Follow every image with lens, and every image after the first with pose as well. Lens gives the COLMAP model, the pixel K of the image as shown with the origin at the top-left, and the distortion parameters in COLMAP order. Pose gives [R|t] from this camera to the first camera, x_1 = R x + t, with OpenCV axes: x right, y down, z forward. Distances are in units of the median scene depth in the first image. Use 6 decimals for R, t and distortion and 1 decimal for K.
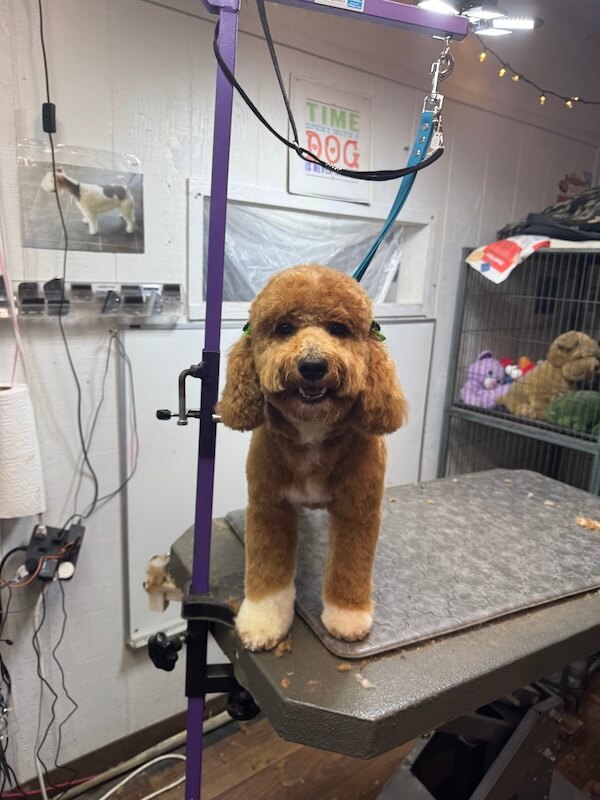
lens RADIAL K [[597.6, 0, 299.6], [0, 597.6, 400.2], [0, 0, 1]] dist [0.053346, -0.133335]
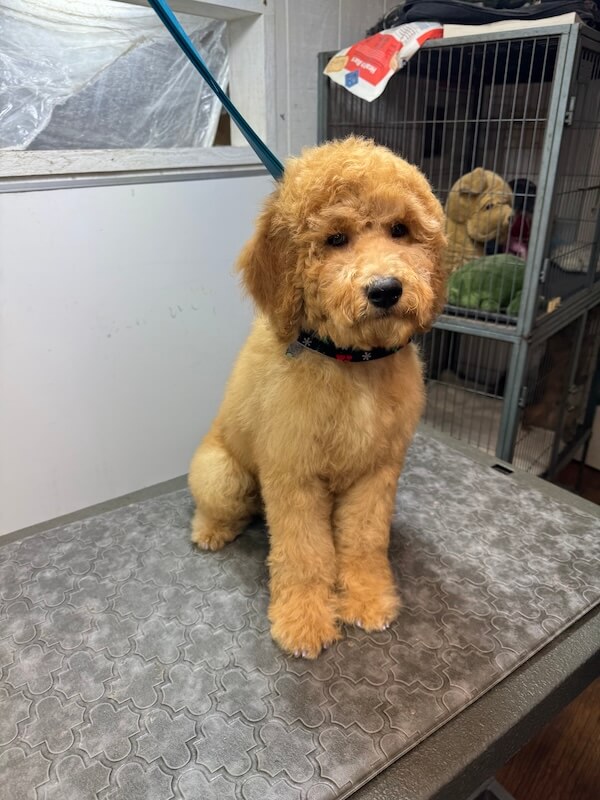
lens RADIAL K [[616.8, 0, 297.1], [0, 616.8, 398.9], [0, 0, 1]] dist [0.000544, 0.005187]
pose [[0.978785, -0.127146, 0.160666, 0.104732], [0.093980, 0.975406, 0.199375, -0.018312], [-0.182065, -0.180046, 0.966662, 0.314107]]
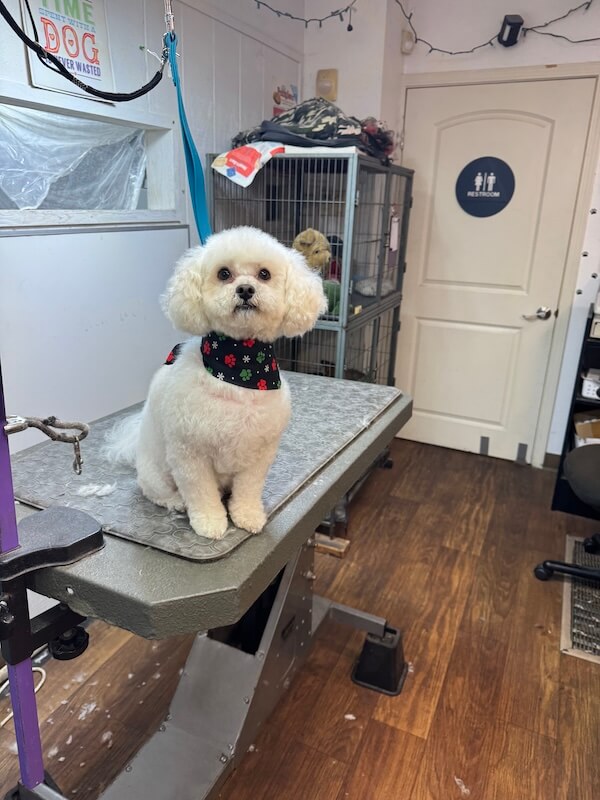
lens RADIAL K [[584.1, 0, 296.4], [0, 584.1, 400.9], [0, 0, 1]] dist [-0.000826, -0.011840]
pose [[0.885582, -0.167889, 0.433079, -0.123602], [0.107698, 0.981200, 0.160150, 0.030406], [-0.451824, -0.095185, 0.887014, -0.029138]]
